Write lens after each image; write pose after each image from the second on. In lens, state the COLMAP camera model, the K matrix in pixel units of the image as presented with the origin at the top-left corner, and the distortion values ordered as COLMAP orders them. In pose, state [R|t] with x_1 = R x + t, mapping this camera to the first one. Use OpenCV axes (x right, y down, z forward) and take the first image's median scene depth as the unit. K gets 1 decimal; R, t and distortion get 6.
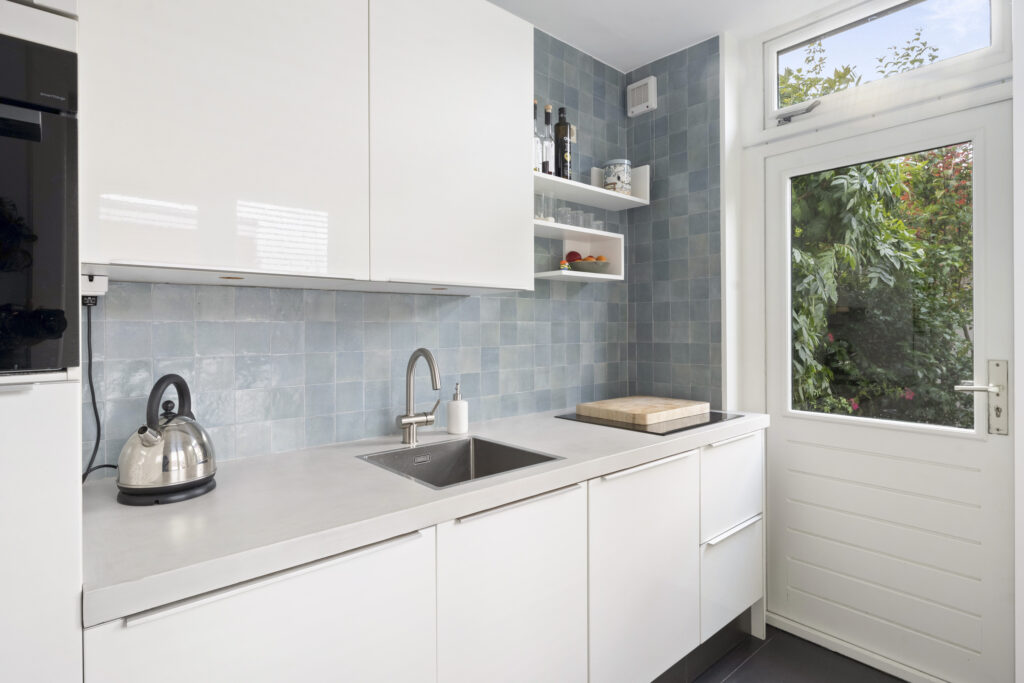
lens RADIAL K [[523.4, 0, 497.7], [0, 523.4, 332.8], [0, 0, 1]] dist [-0.001034, 0.000043]
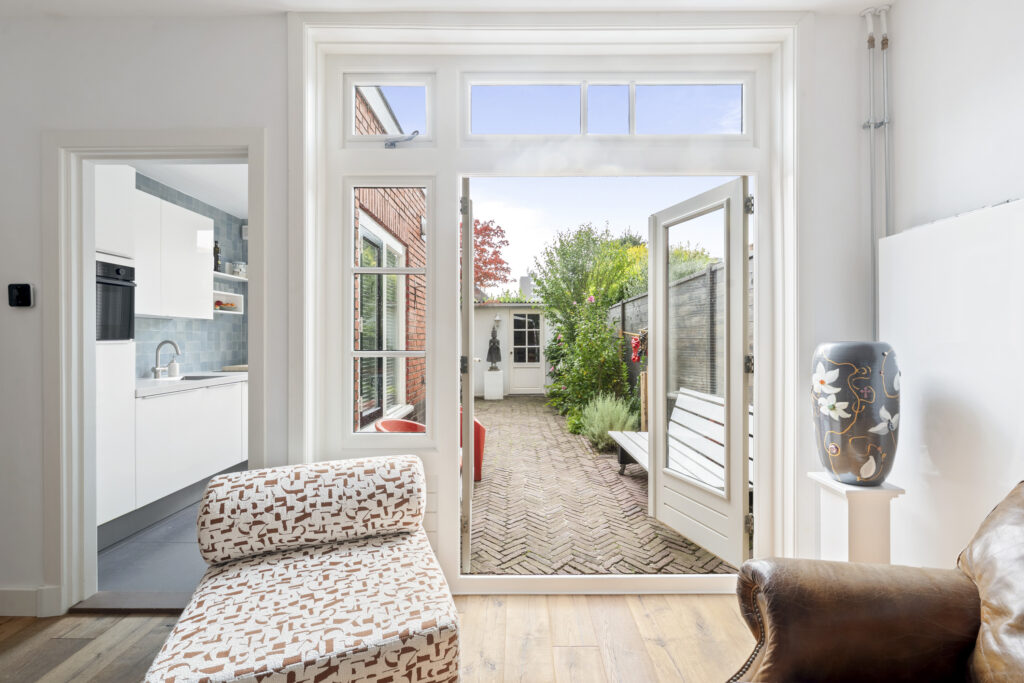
lens RADIAL K [[449.2, 0, 512.0], [0, 449.2, 341.5], [0, 0, 1]] dist [-0.001626, -0.000201]
pose [[0.647364, 0.001537, 0.762180, -0.511710], [0.004467, 0.999973, -0.005811, 0.039148], [-0.762168, 0.007167, 0.647340, -1.219549]]
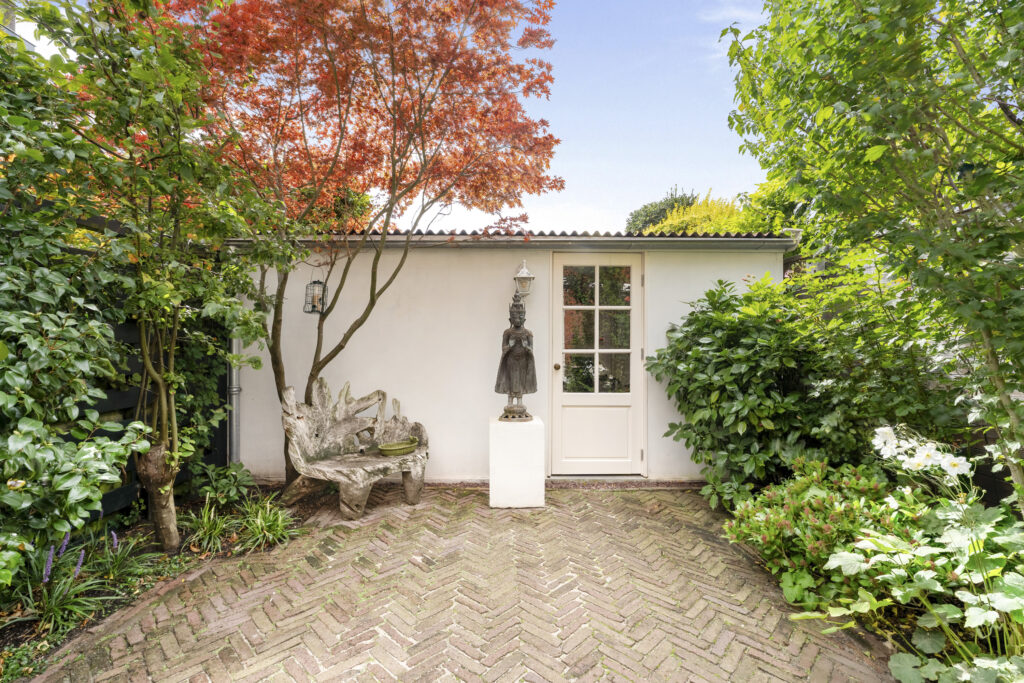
lens RADIAL K [[452.1, 0, 498.2], [0, 452.1, 340.8], [0, 0, 1]] dist [-0.003318, -0.000364]
pose [[0.648245, 0.014718, 0.761290, 1.447289], [0.001310, 0.999790, -0.020445, 0.061647], [-0.761431, 0.014250, 0.648090, 0.747623]]
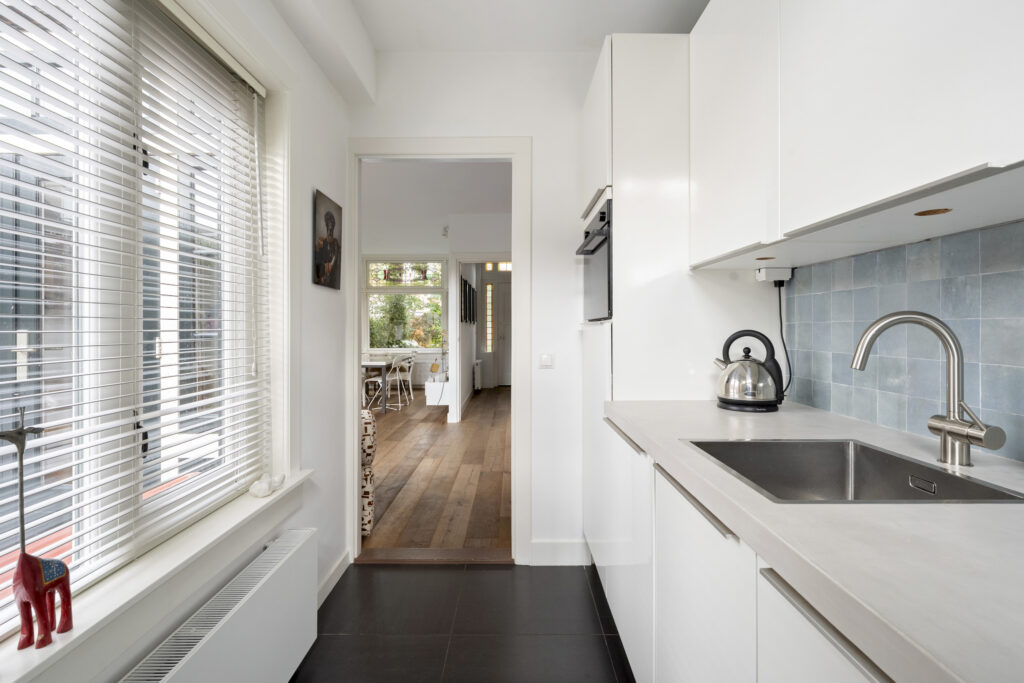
lens RADIAL K [[479.5, 0, 512.0], [0, 479.5, 341.5], [0, 0, 1]] dist [-0.000305, -0.000036]
pose [[-0.646587, 0.024808, -0.762437, 0.443970], [-0.002472, 0.999398, 0.034615, 0.033324], [0.762836, 0.024267, -0.646136, 0.701426]]
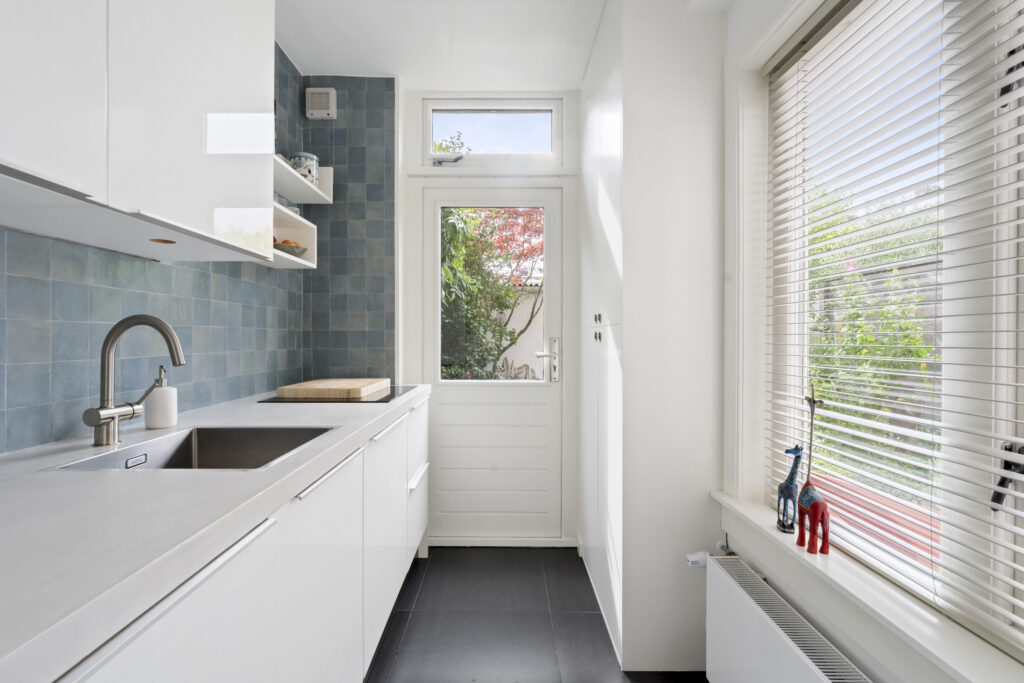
lens RADIAL K [[452.1, 0, 498.2], [0, 452.1, 340.8], [0, 0, 1]] dist [-0.003318, -0.000364]
pose [[0.653417, 0.002697, 0.756993, -0.208491], [0.000883, 0.999990, -0.004325, 0.048870], [-0.756997, 0.003494, 0.653409, 0.123922]]
